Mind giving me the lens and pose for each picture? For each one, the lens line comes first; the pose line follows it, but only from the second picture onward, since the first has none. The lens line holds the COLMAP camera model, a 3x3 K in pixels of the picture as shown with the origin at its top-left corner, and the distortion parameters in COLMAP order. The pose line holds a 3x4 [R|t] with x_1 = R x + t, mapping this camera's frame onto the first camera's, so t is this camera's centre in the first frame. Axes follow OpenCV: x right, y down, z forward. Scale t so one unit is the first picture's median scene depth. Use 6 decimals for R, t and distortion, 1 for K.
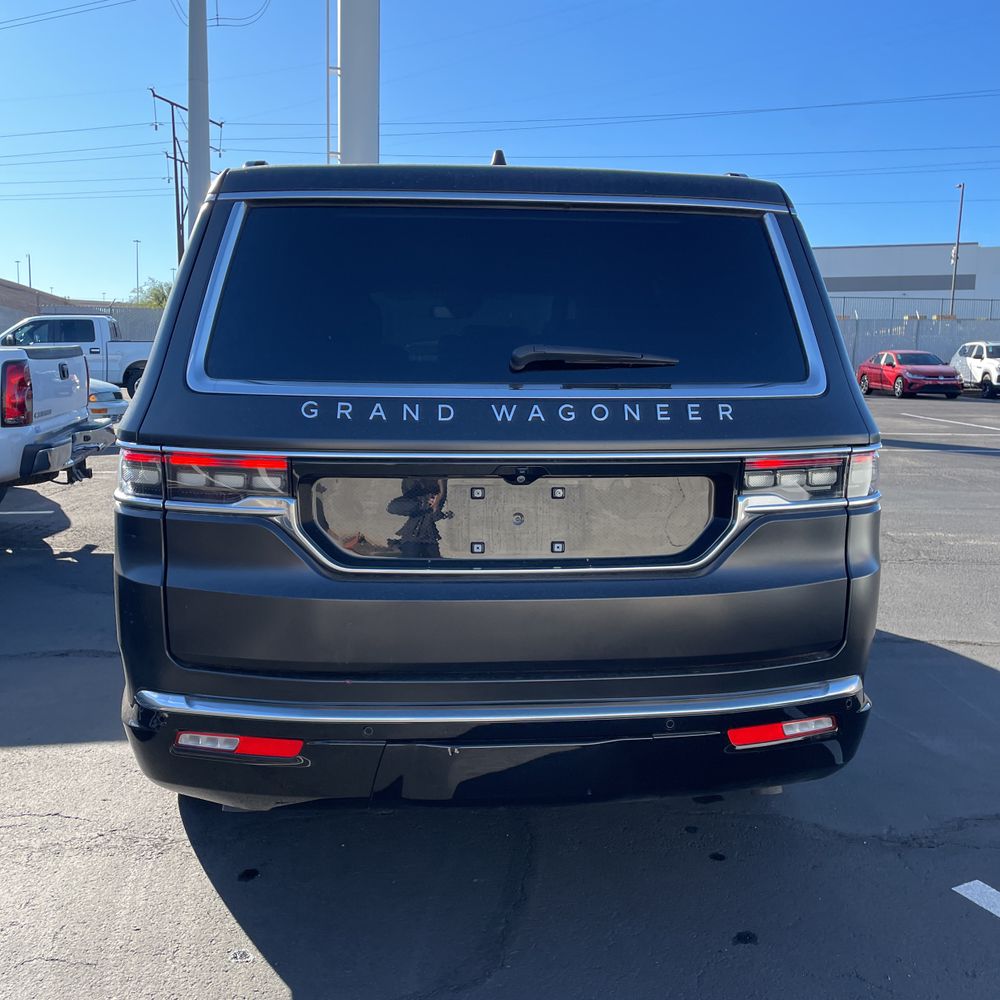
lens RADIAL K [[1004.6, 0, 505.3], [0, 1004.6, 510.8], [0, 0, 1]] dist [0.027997, 0.000000]
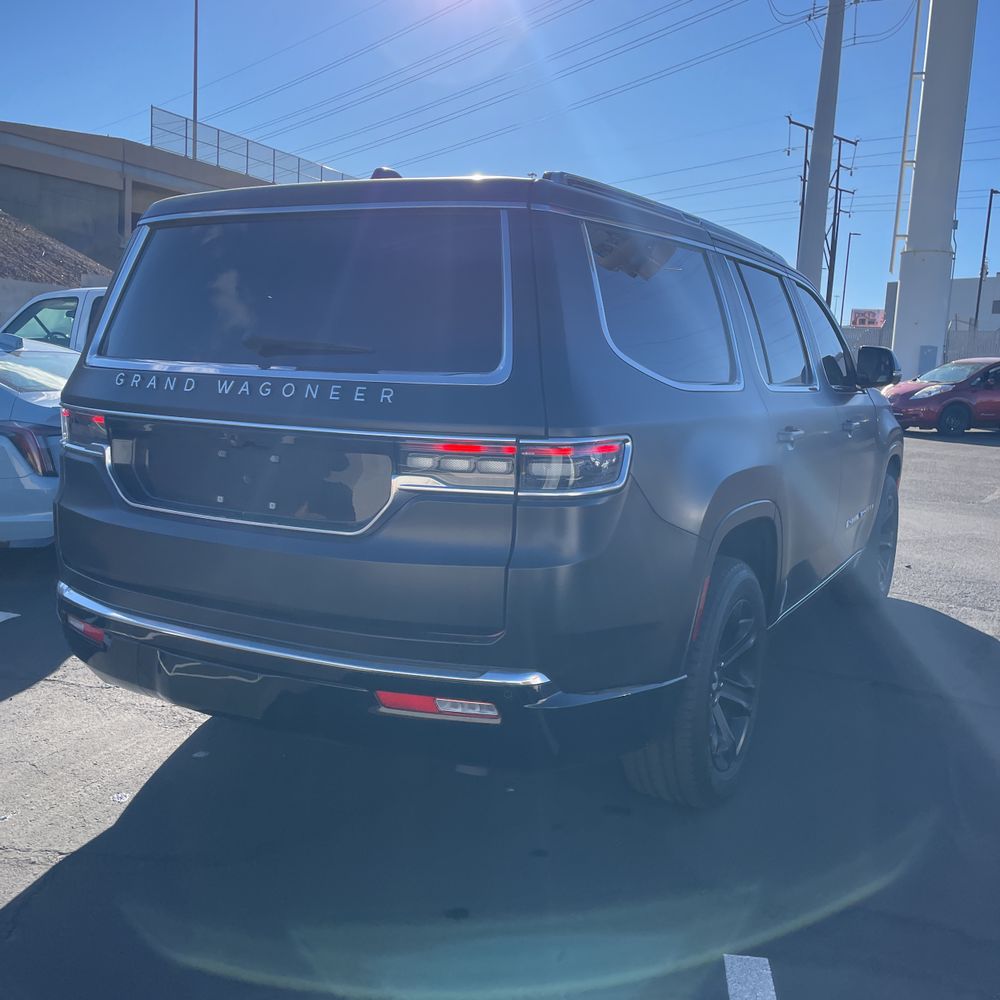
lens RADIAL K [[1004.6, 0, 501.9], [0, 1004.6, 496.6], [0, 0, 1]] dist [0.027997, 0.000000]
pose [[0.831362, 0.094390, -0.547657, 0.701216], [-0.111631, 0.993748, 0.001816, -0.003936], [0.544405, 0.059625, 0.836701, 0.125823]]
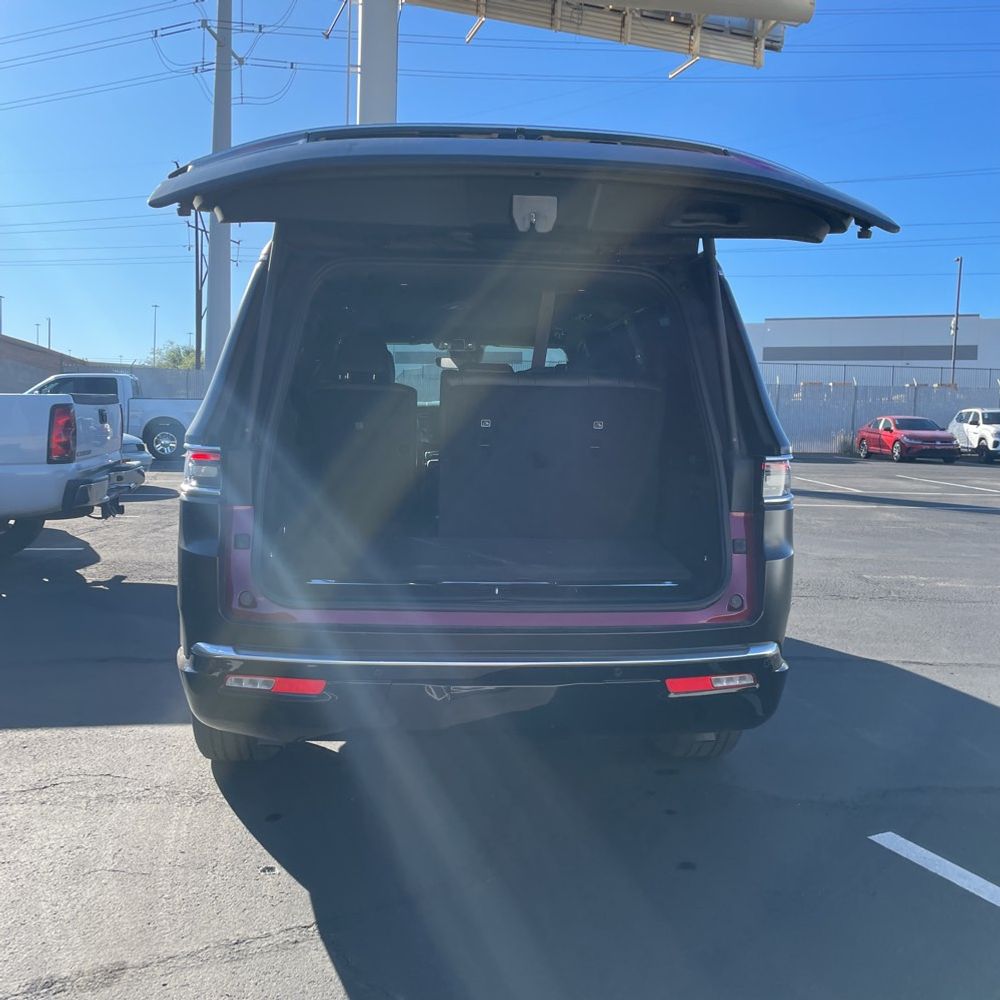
lens RADIAL K [[1004.6, 0, 502.2], [0, 1004.6, 499.8], [0, 0, 1]] dist [0.027997, 0.000000]
pose [[0.999874, 0.011301, -0.011139, 0.023031], [-0.012096, 0.997183, -0.074022, 0.070529], [0.010271, 0.074147, 0.997194, -0.200302]]
